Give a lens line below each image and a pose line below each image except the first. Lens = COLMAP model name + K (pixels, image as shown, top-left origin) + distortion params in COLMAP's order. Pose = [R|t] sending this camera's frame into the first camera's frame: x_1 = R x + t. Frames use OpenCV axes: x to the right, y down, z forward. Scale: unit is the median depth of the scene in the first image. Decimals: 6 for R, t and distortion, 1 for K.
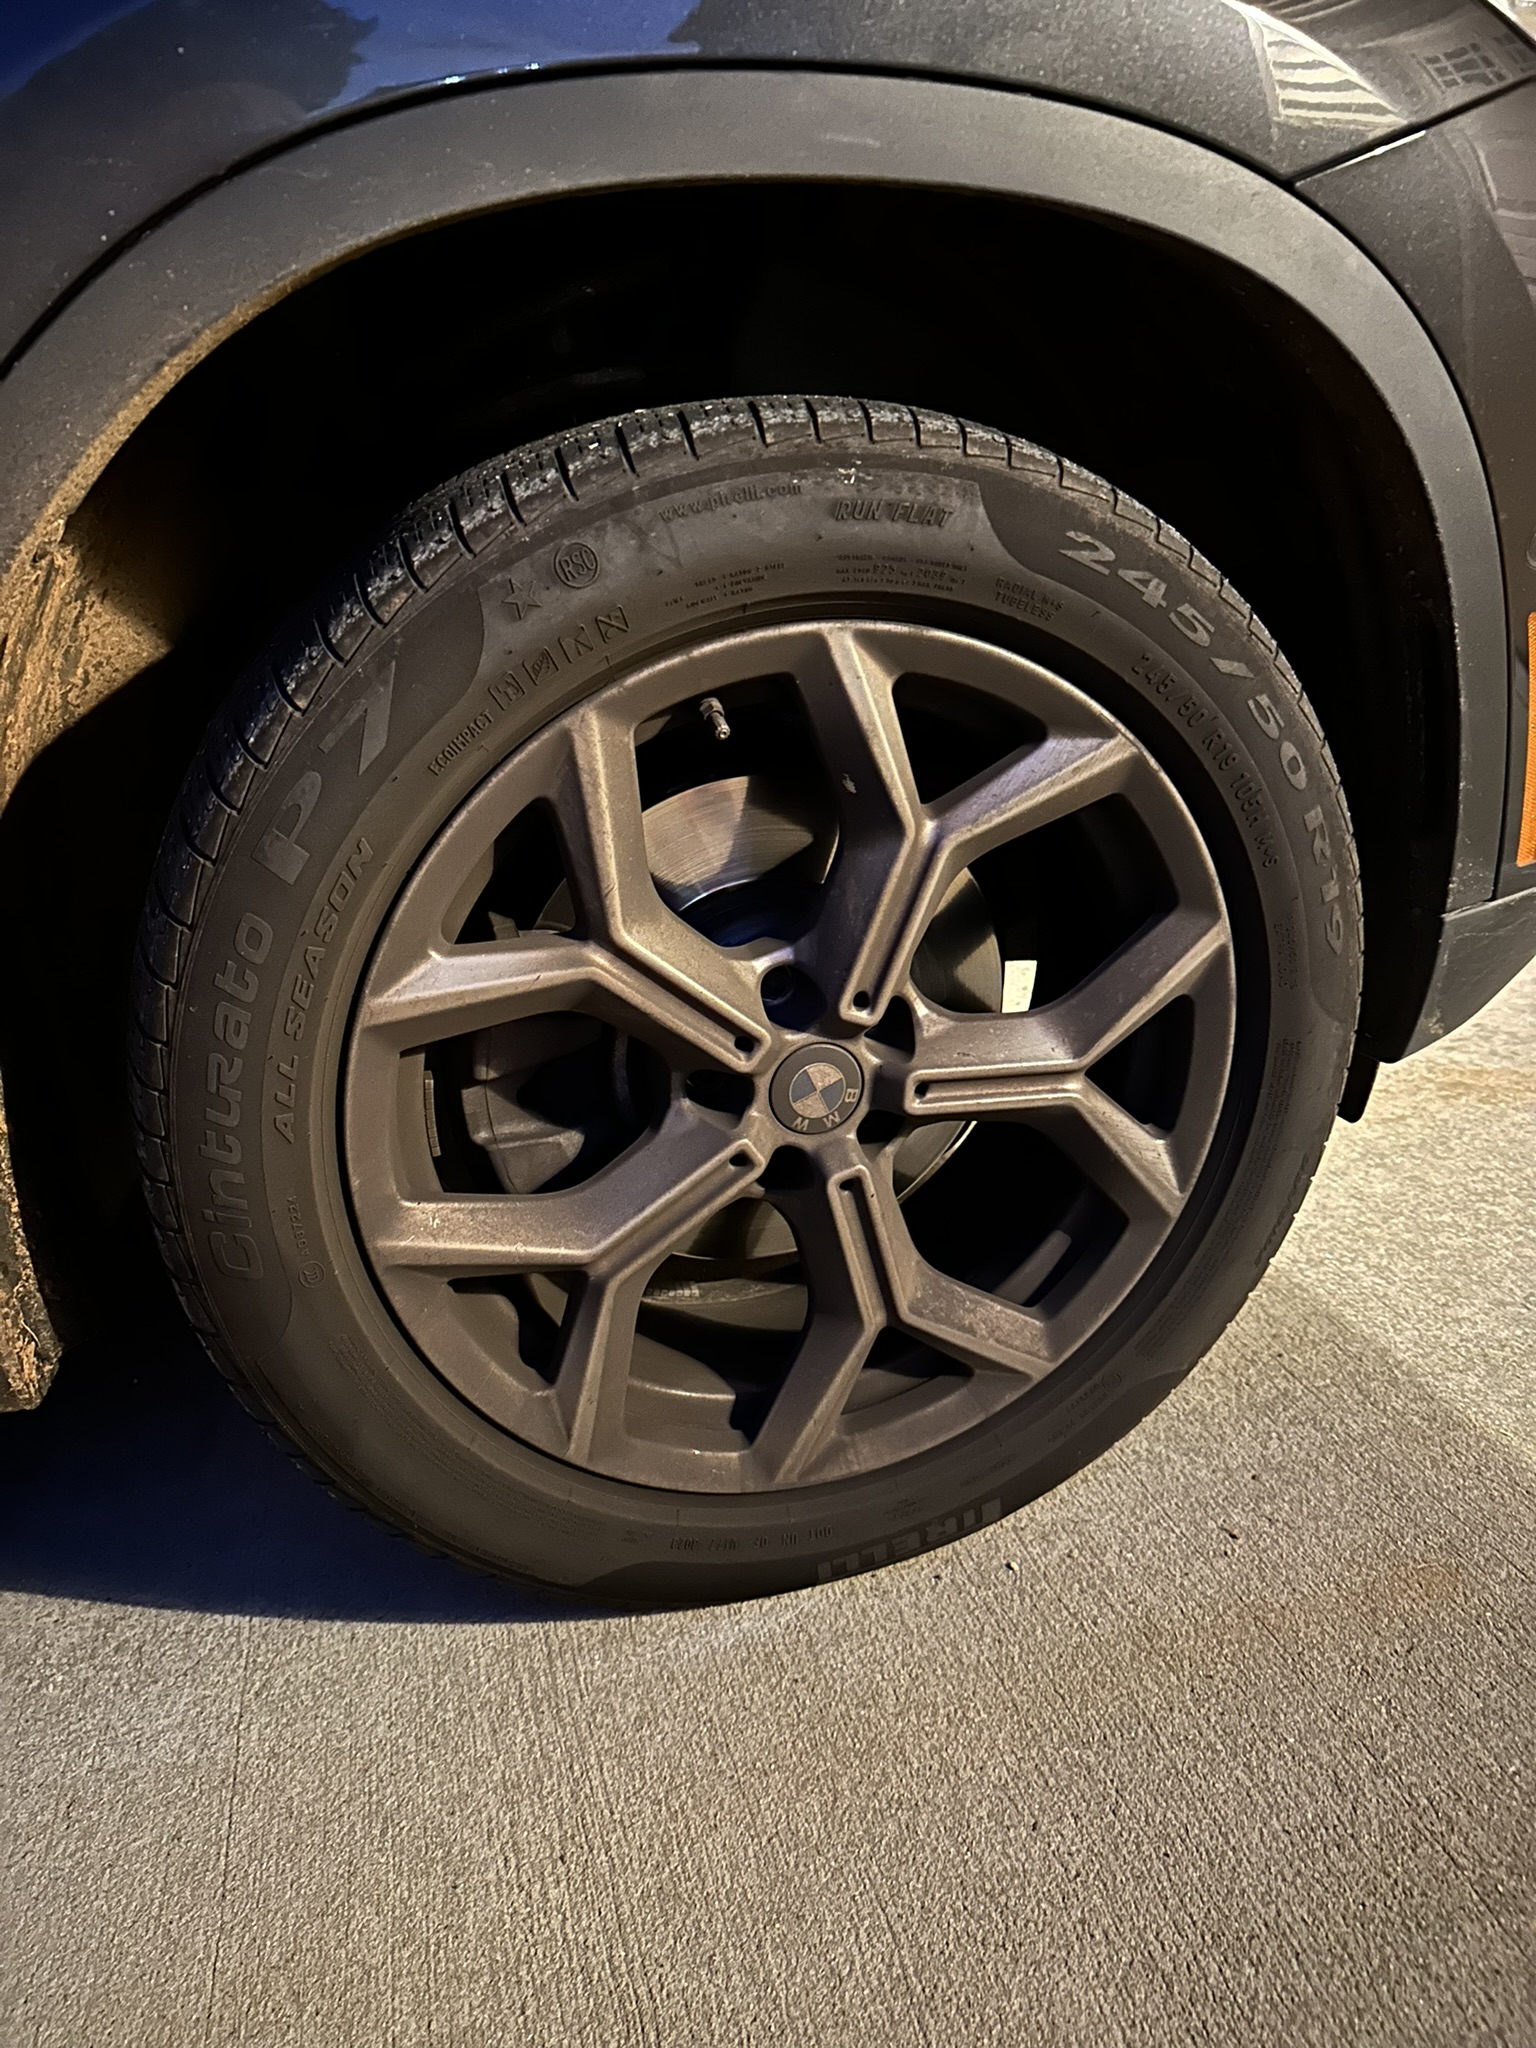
lens RADIAL K [[1289.5, 0, 824.1], [0, 1289.5, 1031.8], [0, 0, 1]] dist [0.096436, -0.147616]
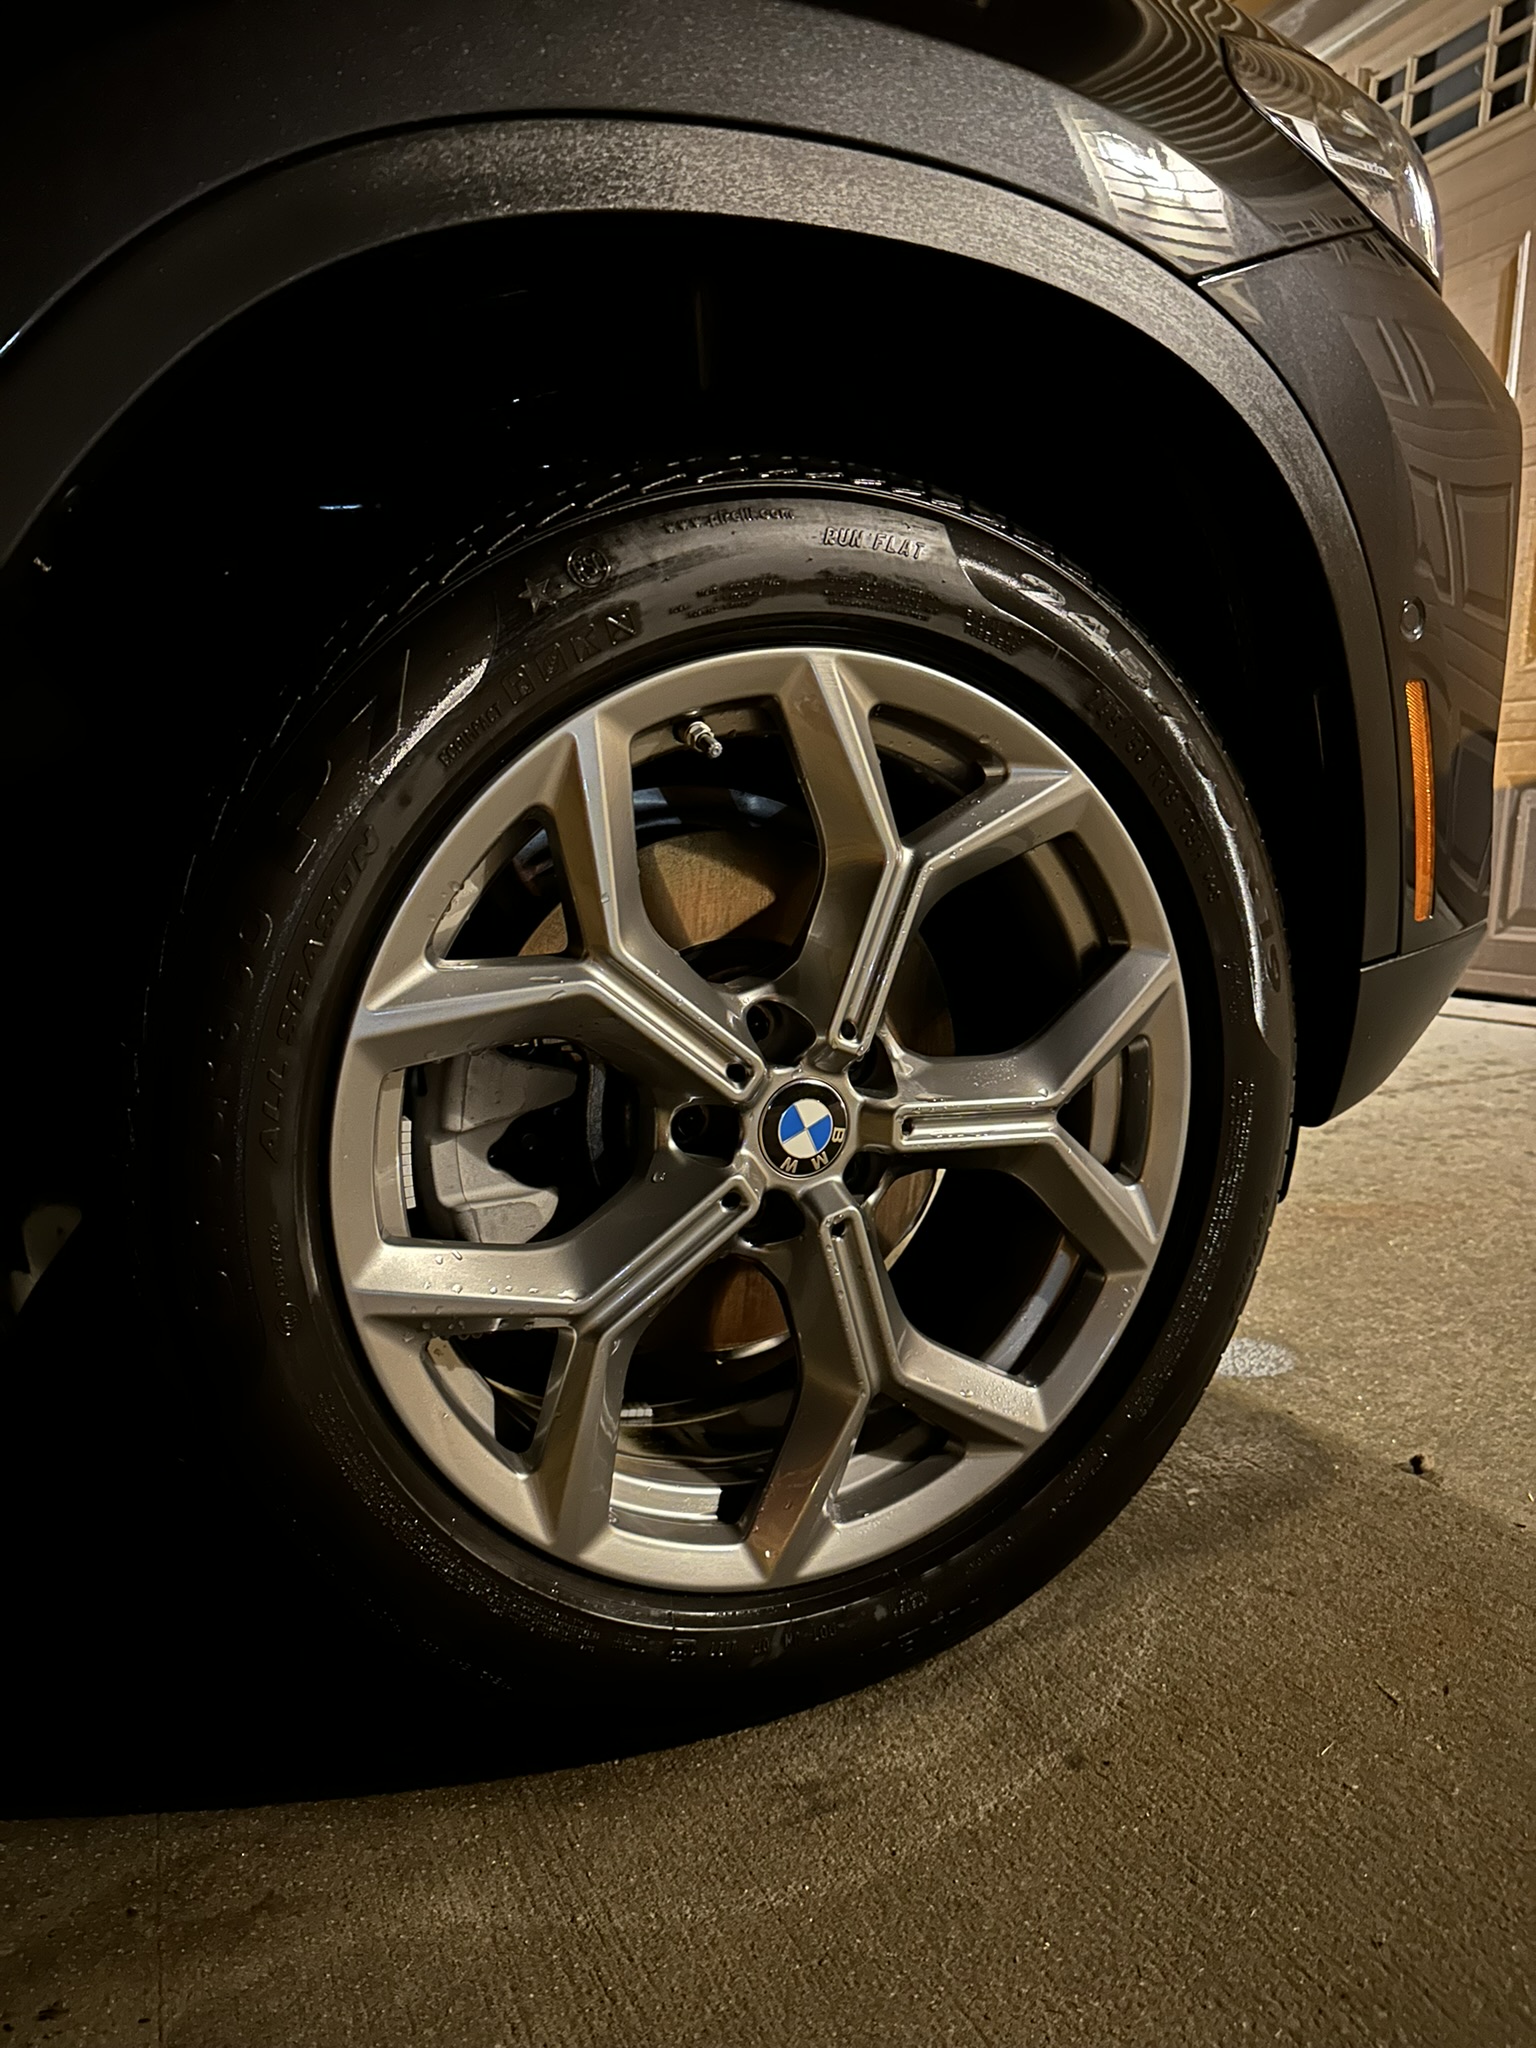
lens RADIAL K [[1297.1, 0, 761.4], [0, 1297.1, 1135.6], [0, 0, 1]] dist [0.097435, -0.134156]
pose [[0.990223, -0.039467, 0.133794, -0.169200], [0.064245, 0.980392, -0.186289, 0.230665], [-0.123818, 0.193064, 0.973342, 0.044299]]
